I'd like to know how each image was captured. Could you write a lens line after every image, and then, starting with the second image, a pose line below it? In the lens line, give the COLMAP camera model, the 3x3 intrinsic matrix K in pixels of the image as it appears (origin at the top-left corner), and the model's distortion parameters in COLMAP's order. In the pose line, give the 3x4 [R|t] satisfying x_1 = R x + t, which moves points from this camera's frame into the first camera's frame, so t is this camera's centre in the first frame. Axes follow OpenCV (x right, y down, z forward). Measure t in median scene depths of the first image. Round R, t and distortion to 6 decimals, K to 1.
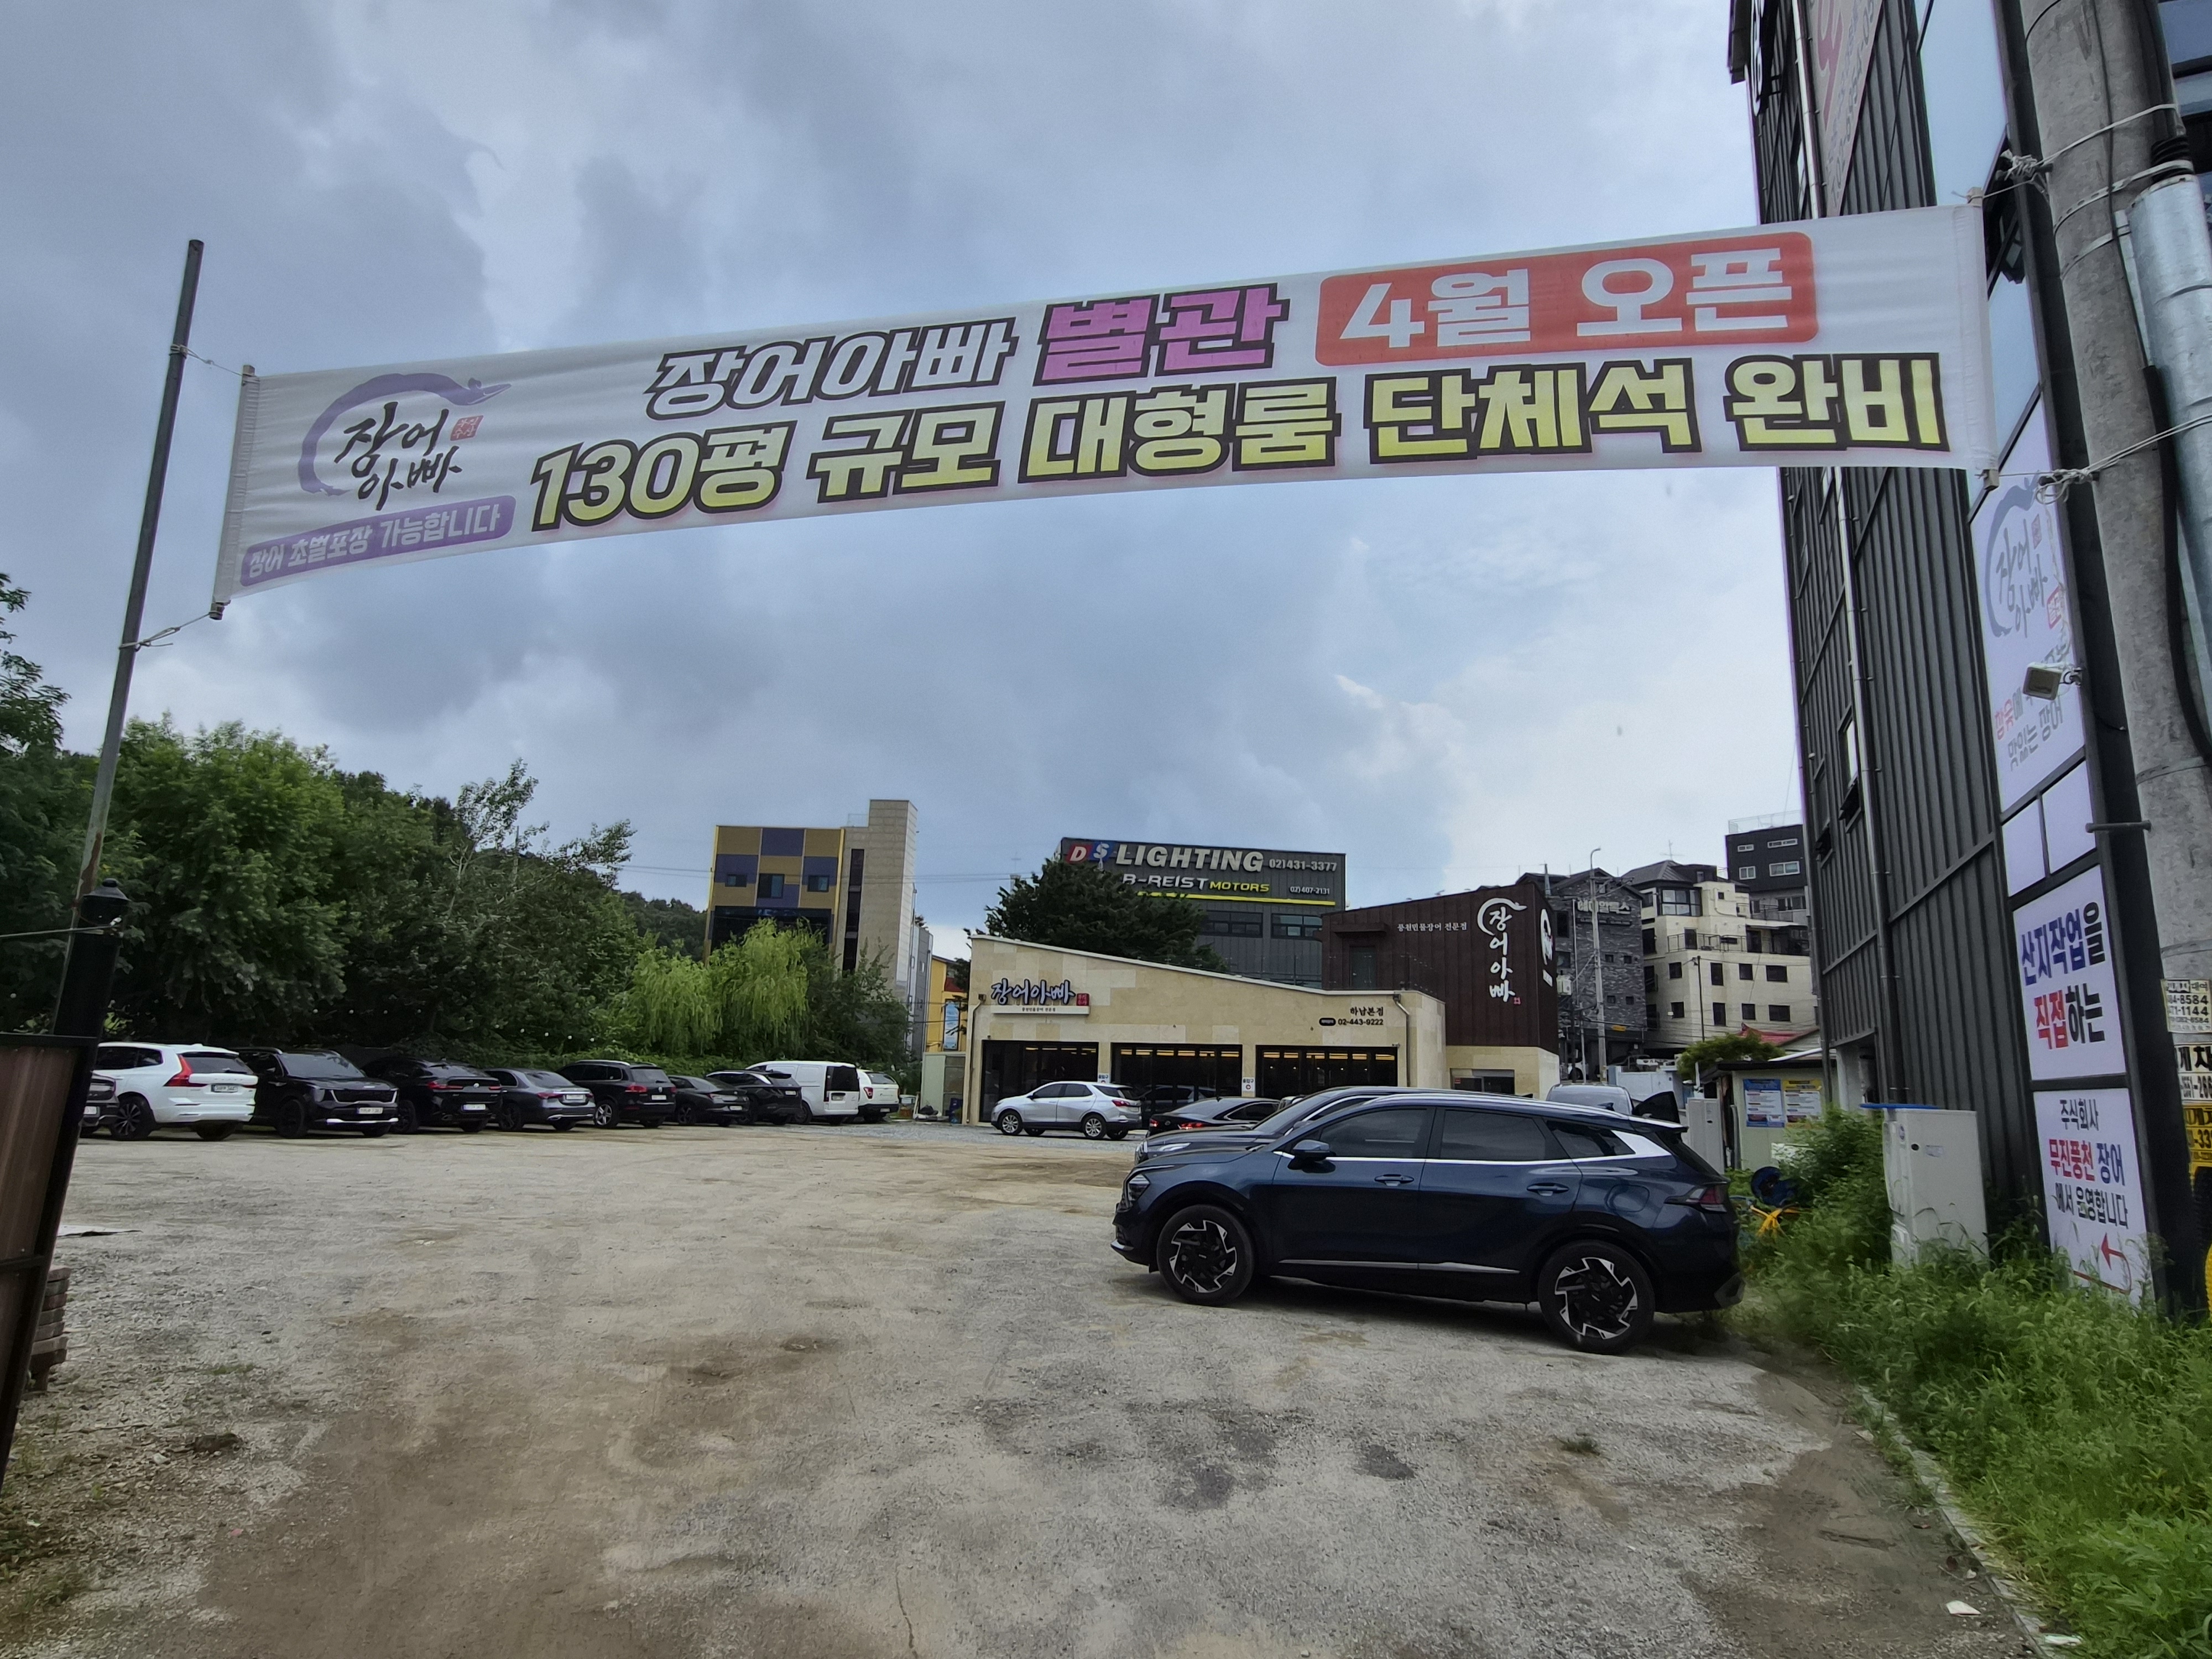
lens RADIAL K [[1230.8, 0, 1104.8], [0, 1230.8, 834.7], [0, 0, 1]] dist [0.005337, 0.000074]
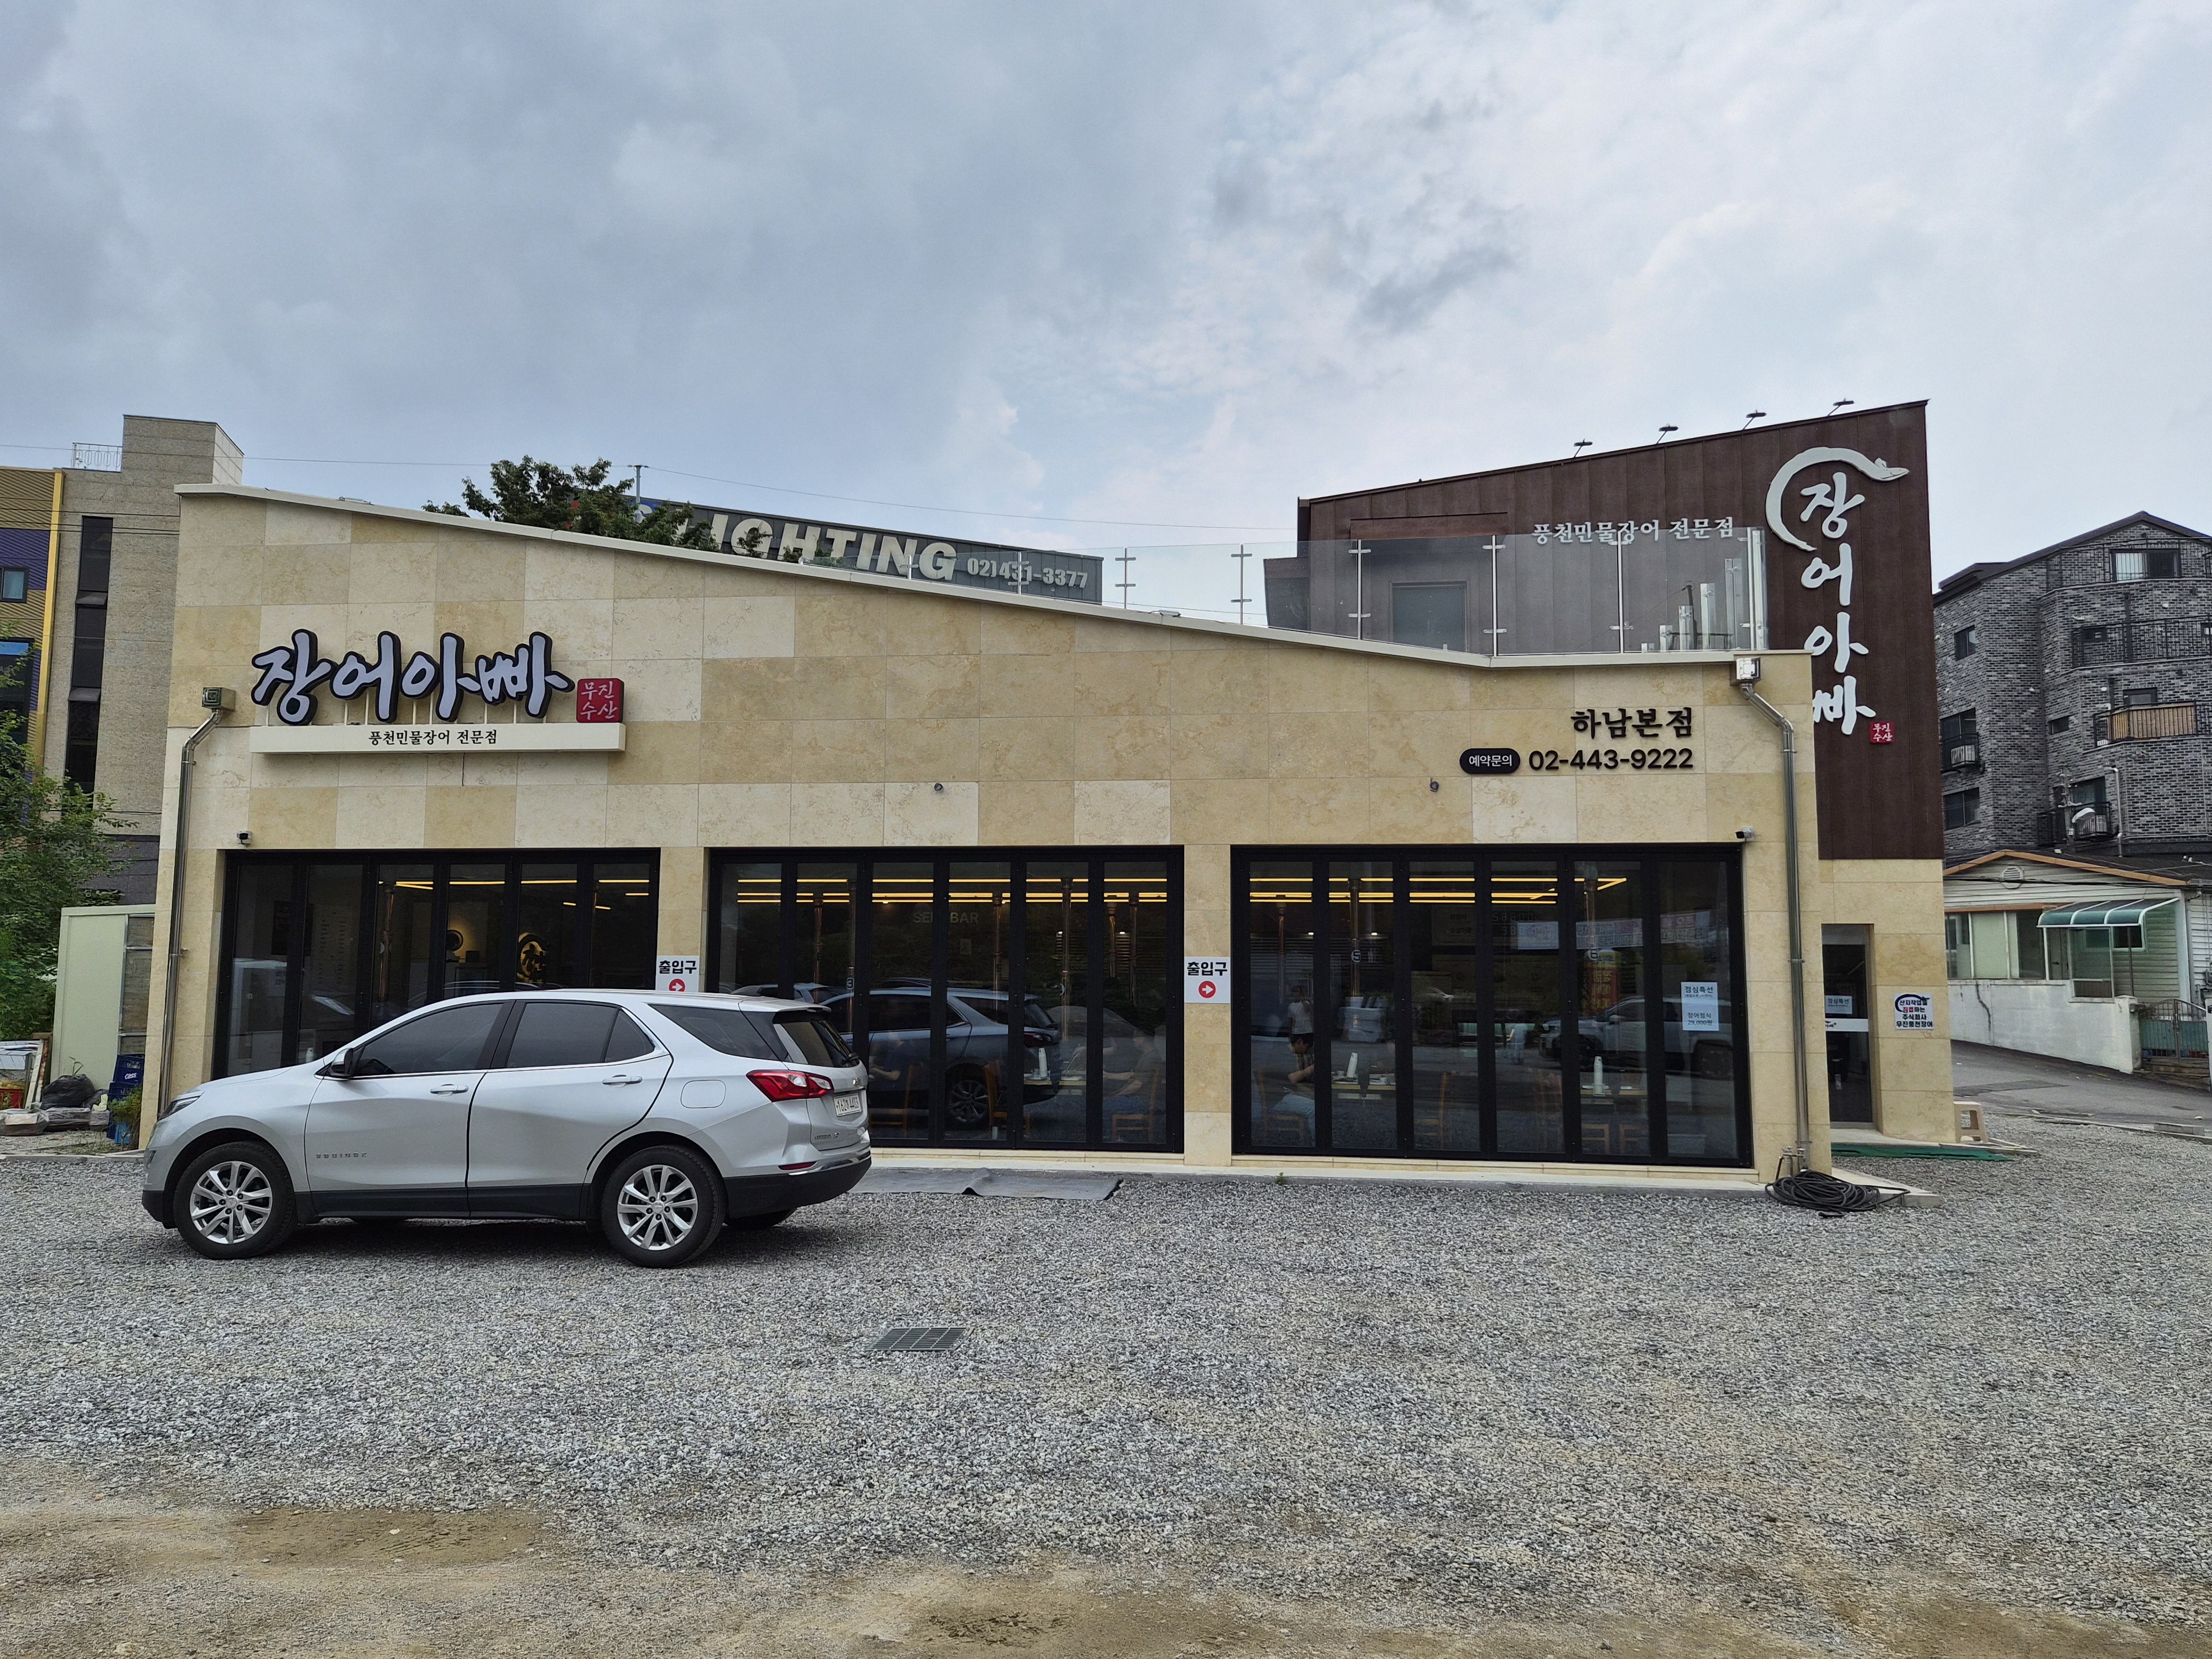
lens RADIAL K [[1552.3, 0, 1102.5], [0, 1552.3, 824.6], [0, 0, 1]] dist [0.007219, 0.000940]
pose [[0.955539, 0.003424, 0.294846, -0.012753], [-0.033293, 0.994791, 0.096343, 0.123671], [-0.292981, -0.101876, 0.950675, 0.624089]]
